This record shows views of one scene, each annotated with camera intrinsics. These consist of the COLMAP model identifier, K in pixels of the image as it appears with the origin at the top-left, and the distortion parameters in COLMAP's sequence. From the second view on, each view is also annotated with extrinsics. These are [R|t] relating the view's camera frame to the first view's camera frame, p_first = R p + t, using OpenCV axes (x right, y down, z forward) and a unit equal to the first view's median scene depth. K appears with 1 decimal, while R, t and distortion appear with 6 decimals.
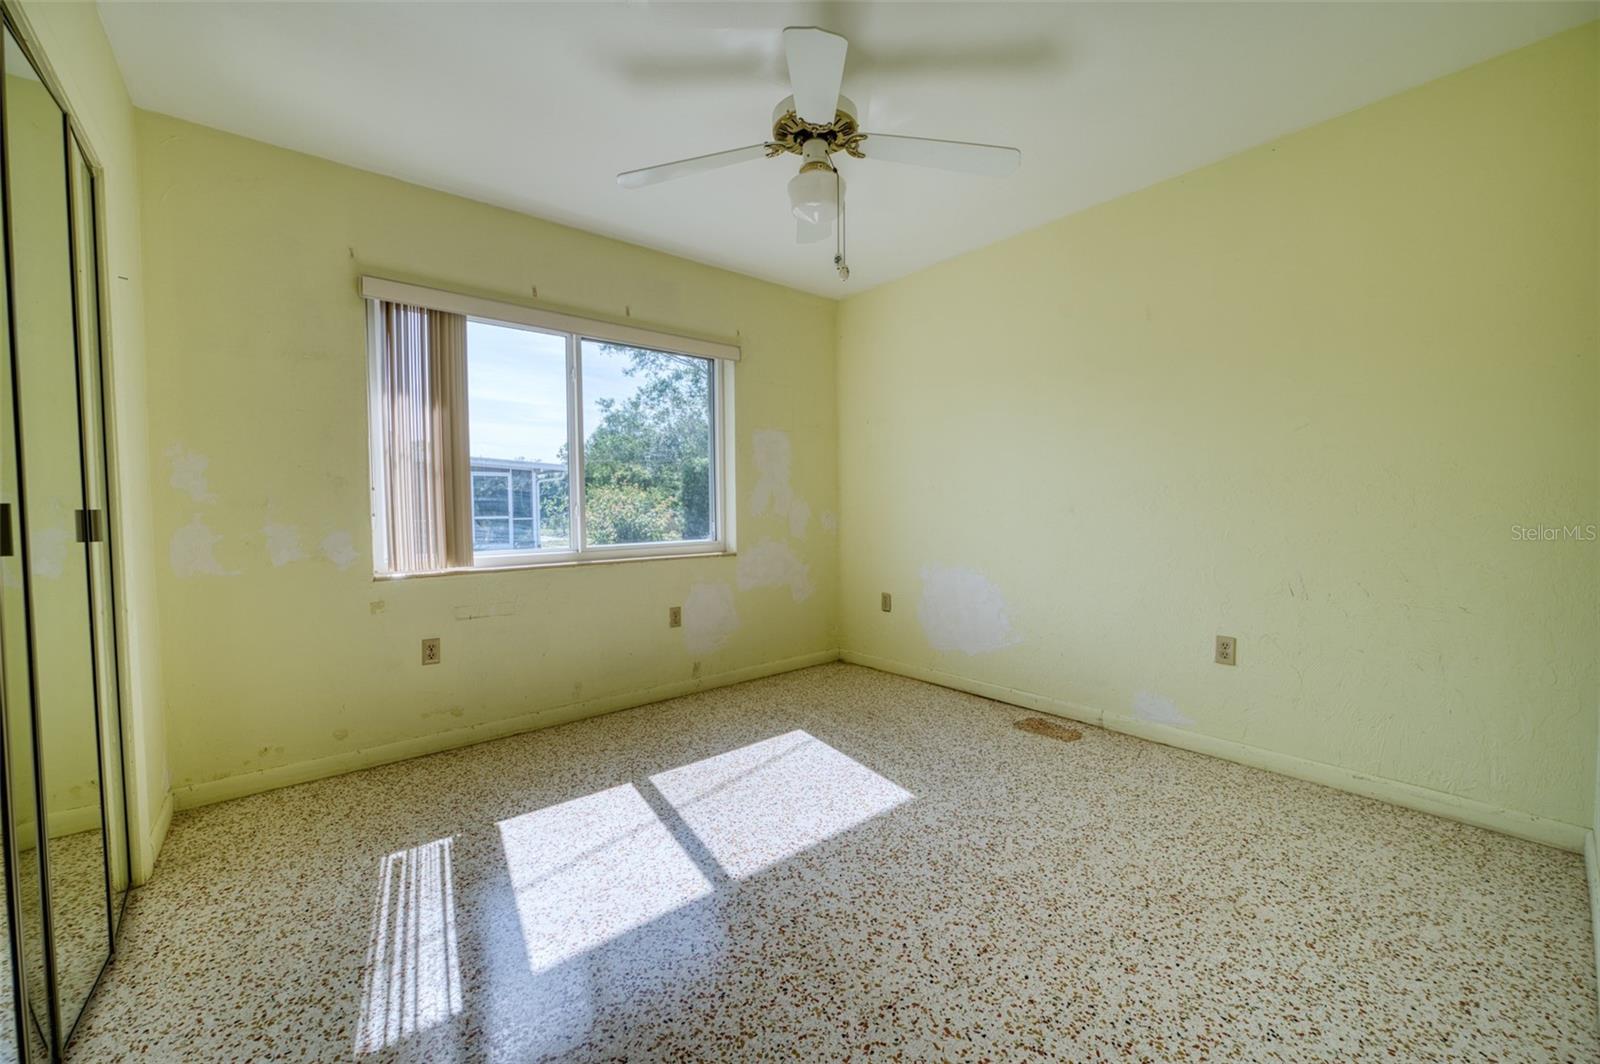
lens RADIAL K [[628.0, 0, 803.0], [0, 628.0, 528.0], [0, 0, 1]] dist [-0.011519, 0.003798]
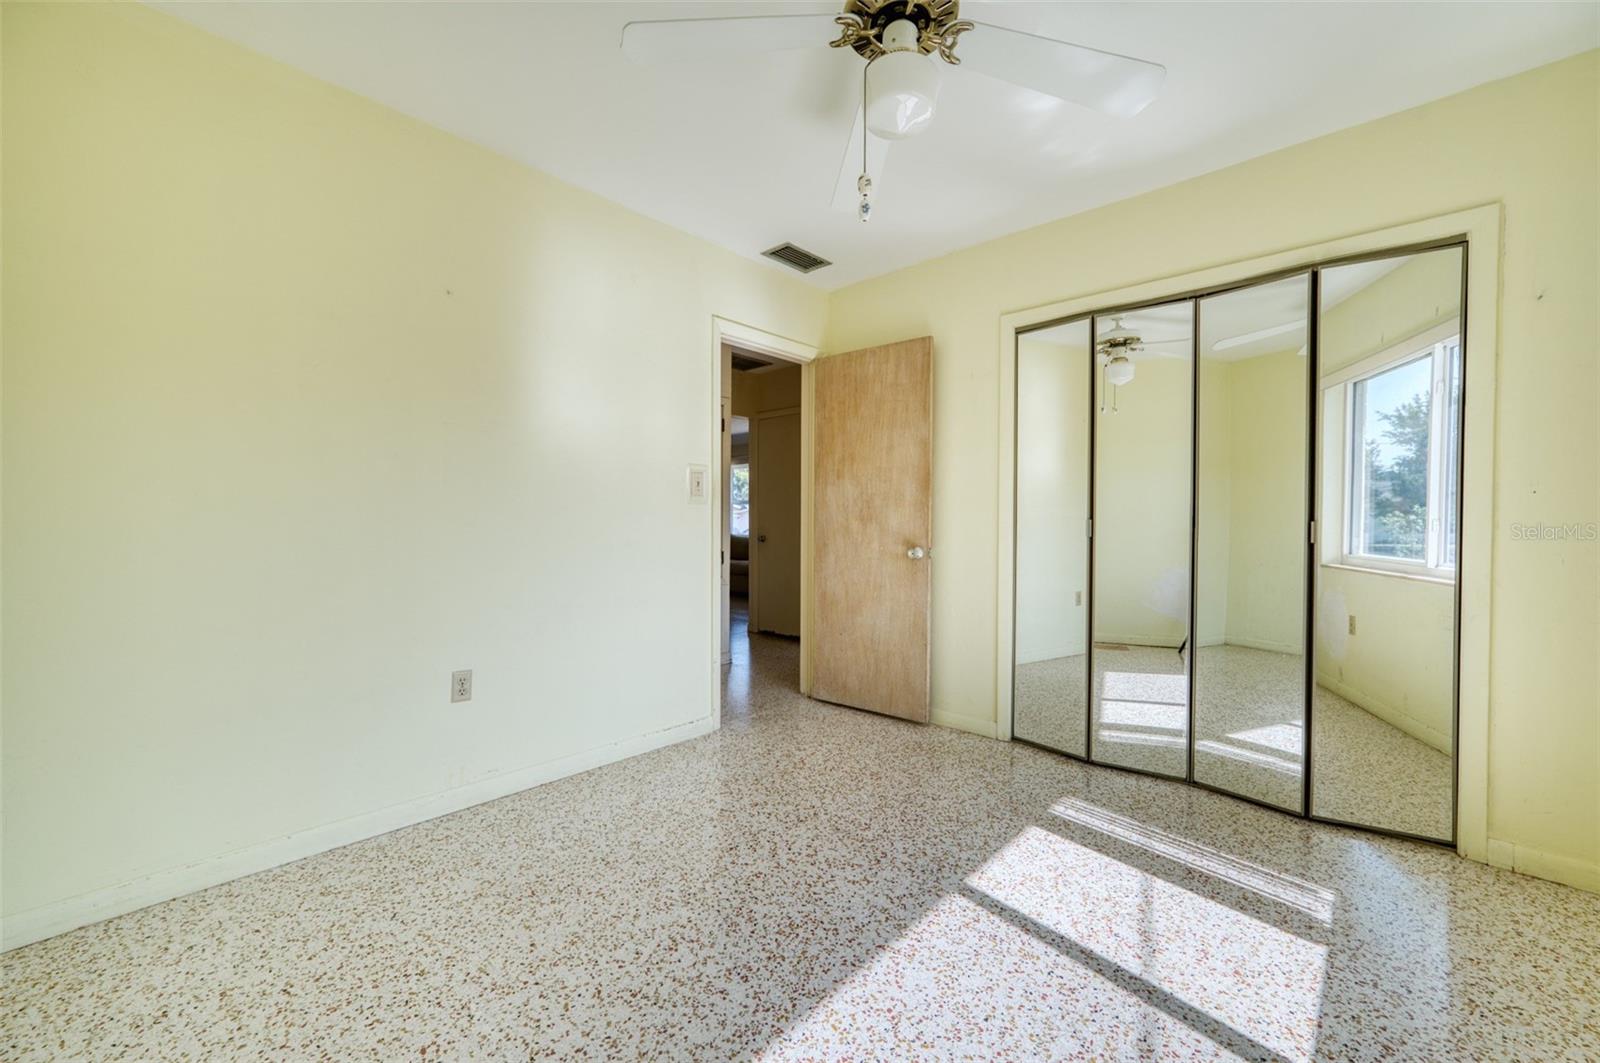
lens RADIAL K [[628.0, 0, 799.8], [0, 628.0, 533.3], [0, 0, 1]] dist [-0.011519, 0.003798]
pose [[-0.992294, 0.008628, -0.123604, 0.251694], [0.001985, 0.998551, 0.053770, -0.068177], [0.123888, 0.053110, -0.990874, 1.919883]]
